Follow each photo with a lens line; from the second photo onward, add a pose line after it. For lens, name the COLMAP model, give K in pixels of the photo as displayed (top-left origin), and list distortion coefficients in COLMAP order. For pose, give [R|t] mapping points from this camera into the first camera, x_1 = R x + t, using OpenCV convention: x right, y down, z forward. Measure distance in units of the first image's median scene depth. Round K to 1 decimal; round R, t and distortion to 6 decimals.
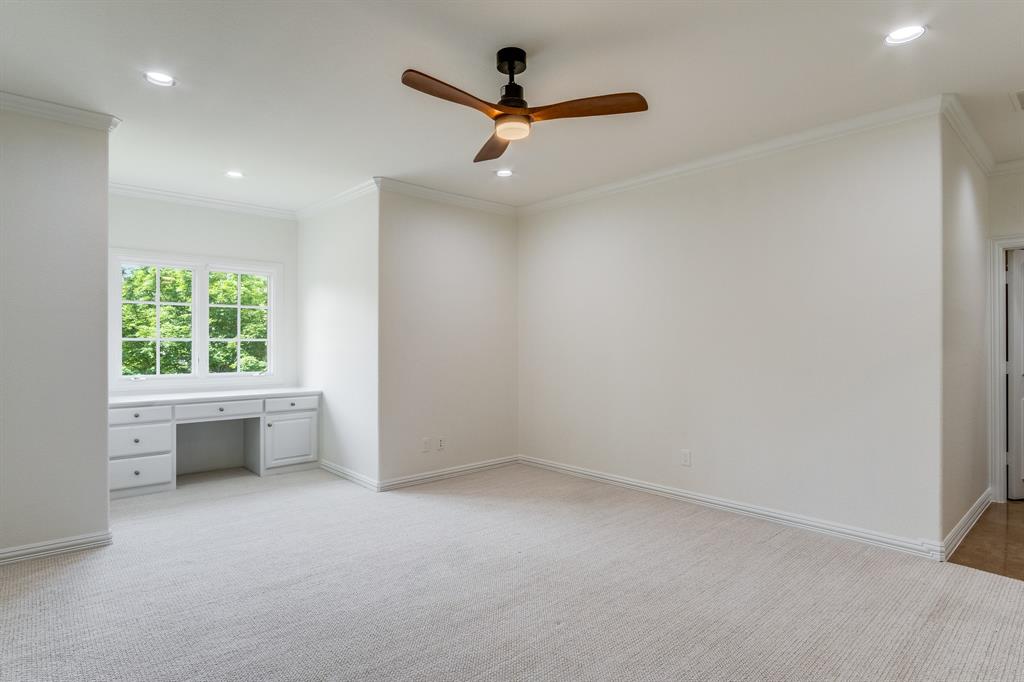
lens RADIAL K [[550.0, 0, 507.5], [0, 550.0, 340.0], [0, 0, 1]] dist [-0.007641, -0.001569]
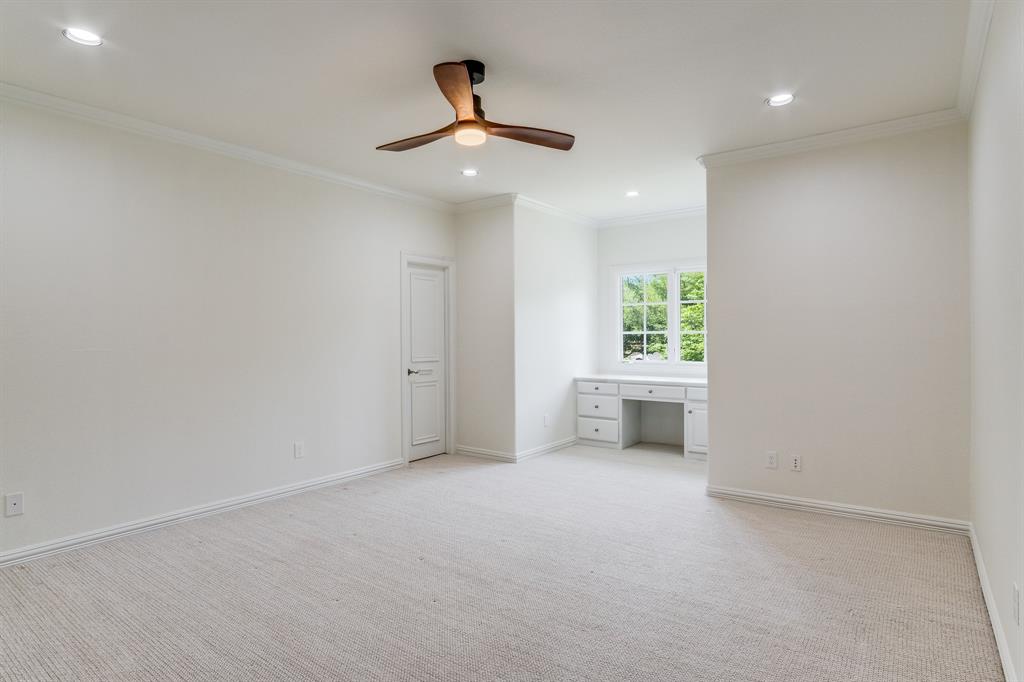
lens RADIAL K [[550.0, 0, 507.5], [0, 550.0, 340.0], [0, 0, 1]] dist [-0.007641, -0.001569]
pose [[0.199302, 0.007937, -0.979906, 0.609115], [0.014122, 0.999840, 0.010971, -0.002325], [0.979836, -0.016025, 0.199158, 0.486516]]
